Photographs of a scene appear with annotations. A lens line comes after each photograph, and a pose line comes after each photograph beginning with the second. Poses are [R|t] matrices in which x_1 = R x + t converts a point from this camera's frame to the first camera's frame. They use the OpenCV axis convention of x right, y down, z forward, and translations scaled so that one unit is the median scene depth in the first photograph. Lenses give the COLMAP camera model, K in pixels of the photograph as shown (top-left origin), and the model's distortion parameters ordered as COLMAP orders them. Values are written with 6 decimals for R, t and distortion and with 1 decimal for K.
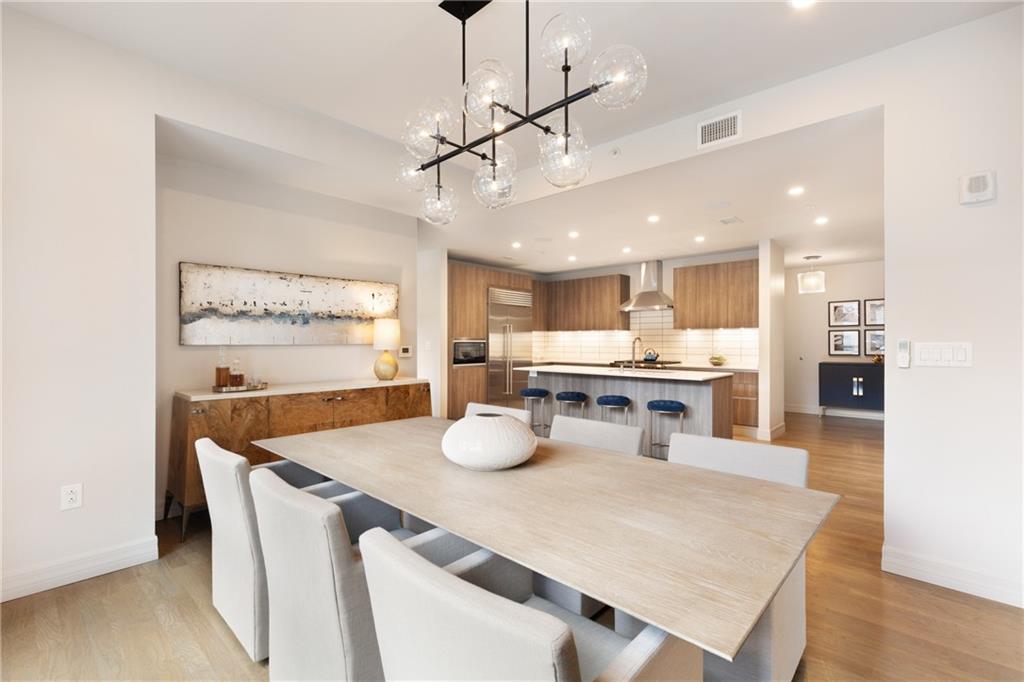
lens RADIAL K [[455.0, 0, 510.9], [0, 455.0, 342.2], [0, 0, 1]] dist [0.005042, -0.000015]
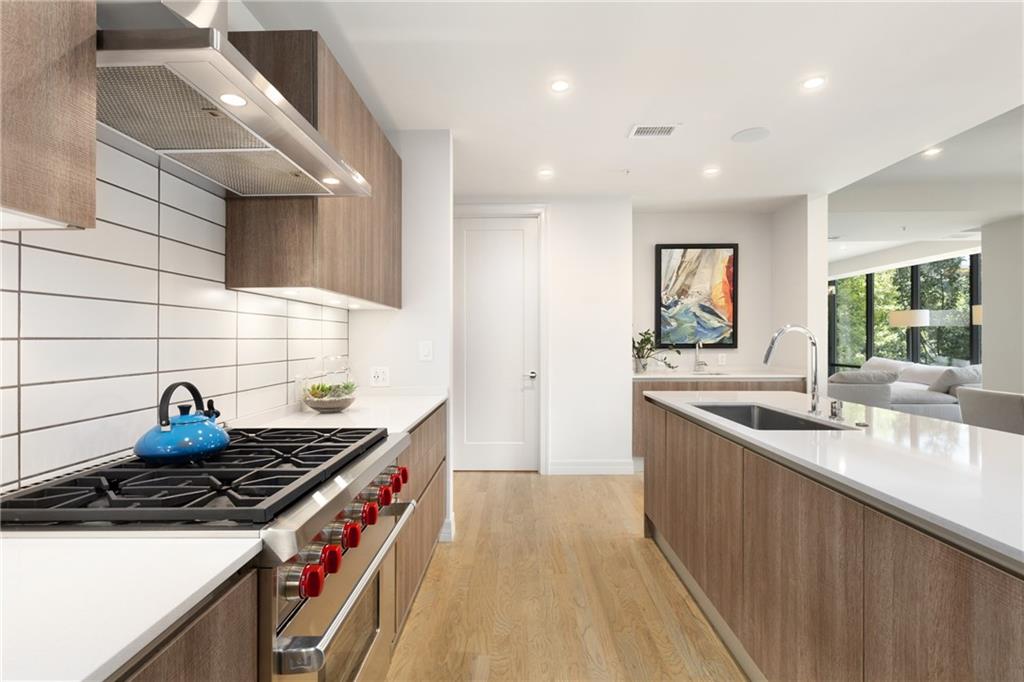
lens RADIAL K [[477.7, 0, 512.0], [0, 477.7, 341.0], [0, 0, 1]] dist [-0.001080, 0.000100]
pose [[-0.668541, 0.000858, 0.743674, 0.112037], [0.008197, 0.999947, 0.006215, -0.001060], [-0.743630, 0.010251, -0.668513, 1.176074]]
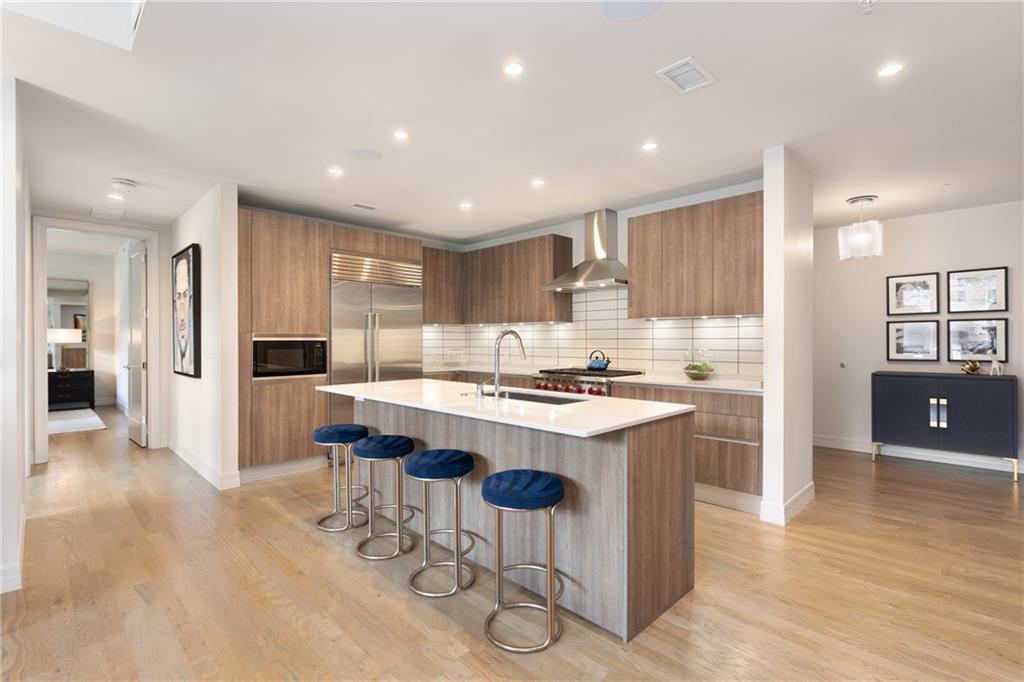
lens RADIAL K [[474.0, 0, 512.0], [0, 474.0, 341.0], [0, 0, 1]] dist [-0.000695, 0.000176]
pose [[0.999194, -0.001180, -0.040133, 0.245541], [0.001219, 0.999999, 0.000935, 0.000189], [0.040131, -0.000983, 0.999194, 0.389768]]
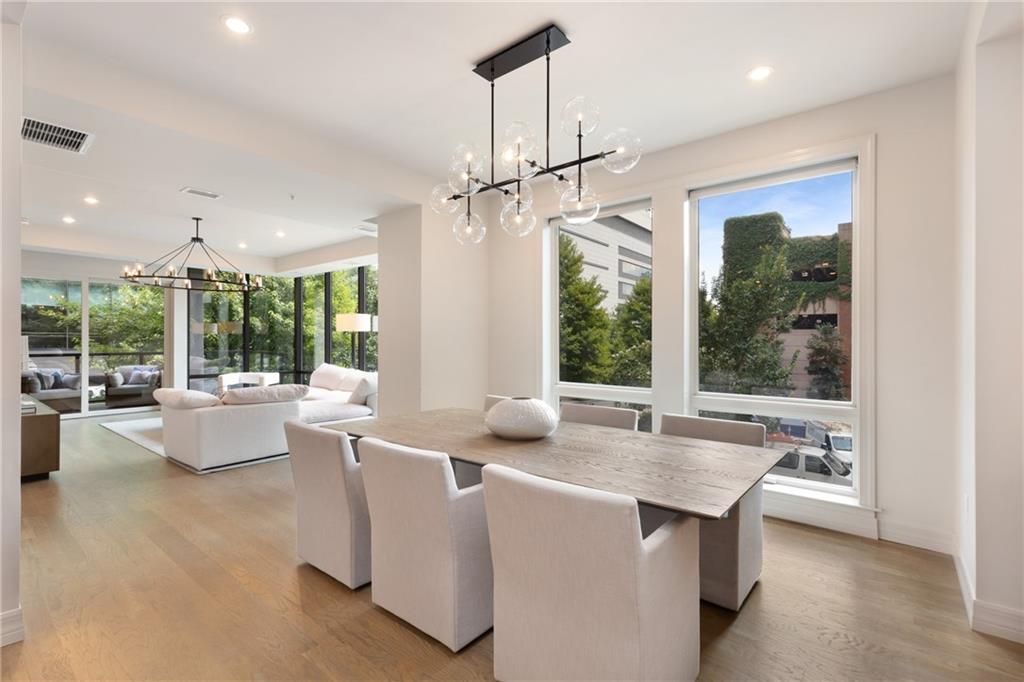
lens RADIAL K [[461.6, 0, 512.6], [0, 461.6, 342.2], [0, 0, 1]] dist [0.001568, -0.000026]
pose [[-0.997638, -0.006460, -0.068381, 0.019413], [-0.006644, 0.999975, 0.002467, 0.000298], [0.068364, 0.002916, -0.997656, 0.701893]]
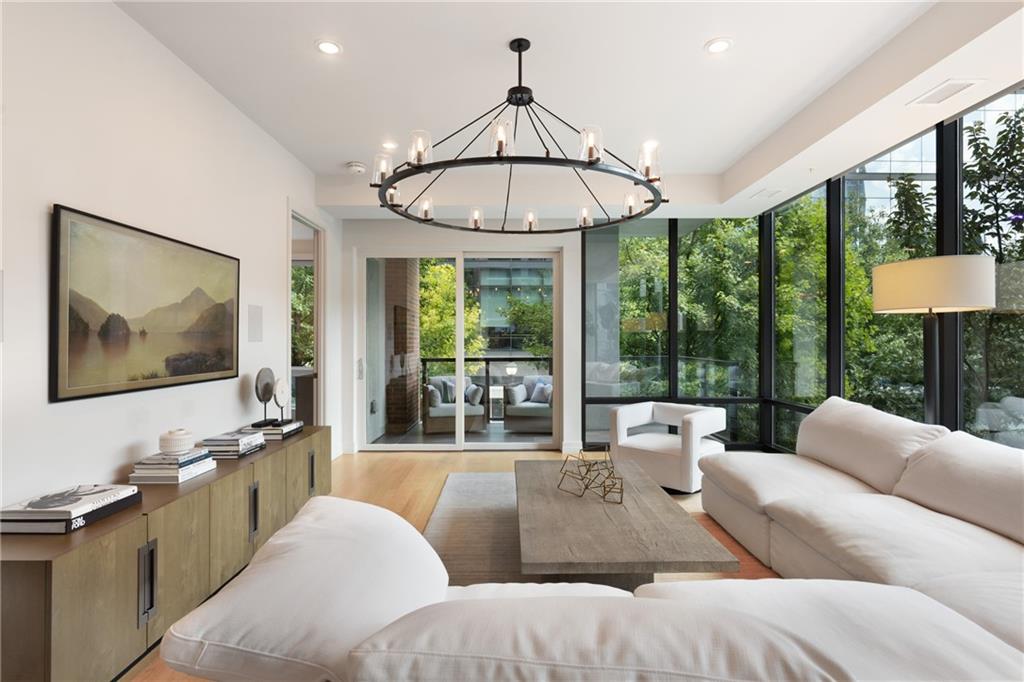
lens RADIAL K [[515.1, 0, 512.0], [0, 515.1, 341.0], [0, 0, 1]] dist [-0.001353, -0.000333]
pose [[-0.681608, -0.001857, 0.731715, 0.287693], [0.000244, 0.999996, 0.002765, 0.002668], [-0.731717, 0.002063, -0.681605, 0.014026]]
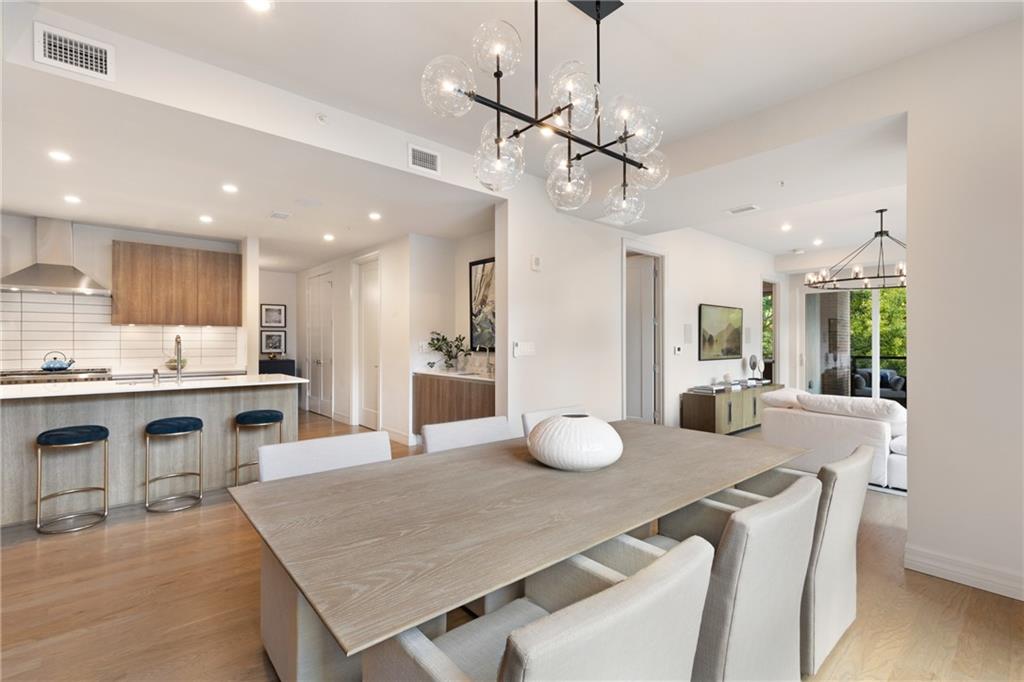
lens RADIAL K [[455.0, 0, 510.9], [0, 455.0, 342.2], [0, 0, 1]] dist [0.005042, -0.000015]
pose [[0.106973, -0.001682, 0.994260, -0.322753], [0.000166, 0.999999, 0.001674, -0.000613], [-0.994262, -0.000014, 0.106973, 0.312396]]
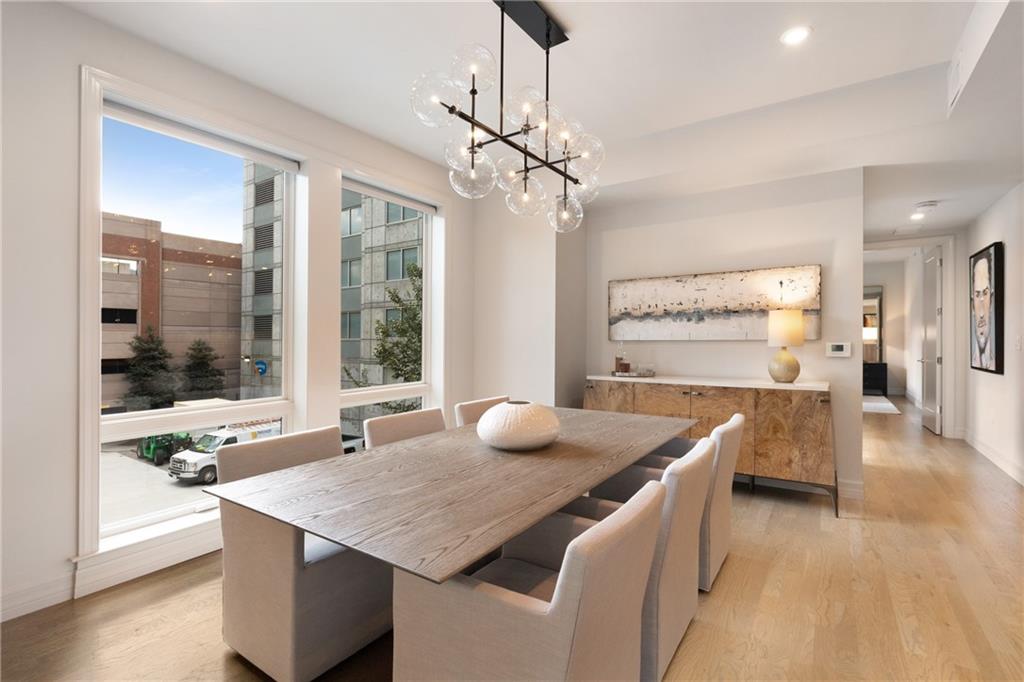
lens RADIAL K [[474.0, 0, 512.0], [0, 474.0, 341.0], [0, 0, 1]] dist [-0.000695, 0.000176]
pose [[0.154908, 0.004130, -0.987920, 0.339380], [0.002605, 0.999986, 0.004589, 0.000479], [0.987925, -0.003285, 0.154895, 0.241960]]
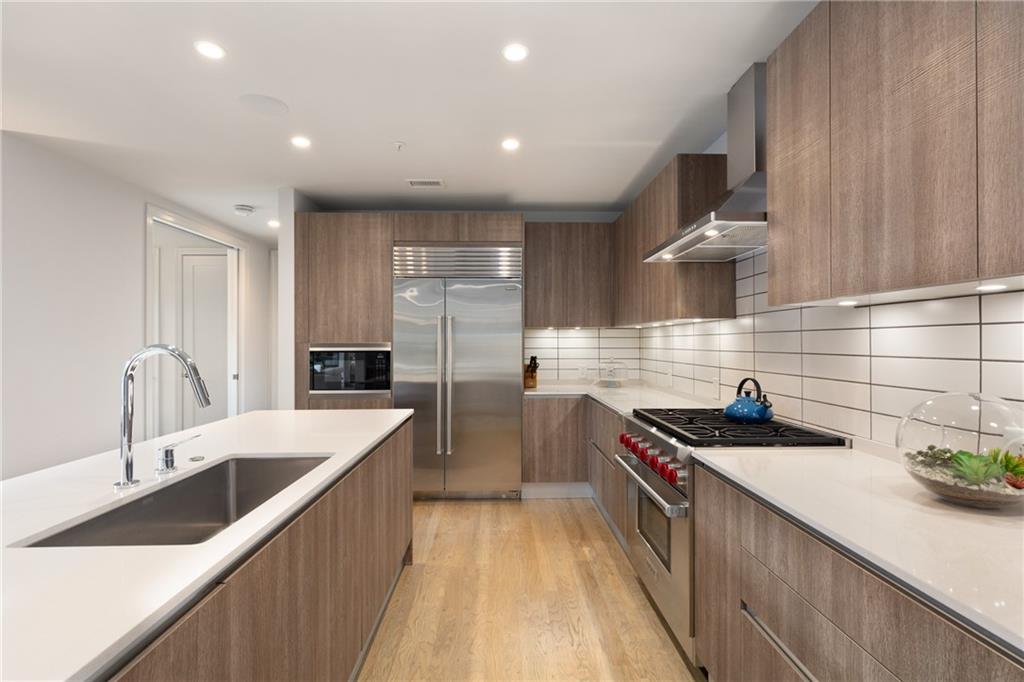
lens RADIAL K [[474.0, 0, 512.0], [0, 474.0, 341.0], [0, 0, 1]] dist [-0.000695, 0.000176]
pose [[0.698028, -0.003665, -0.716061, 0.478160], [0.000817, 0.999990, -0.004322, -0.009737], [0.716070, 0.002432, 0.698024, 0.778649]]
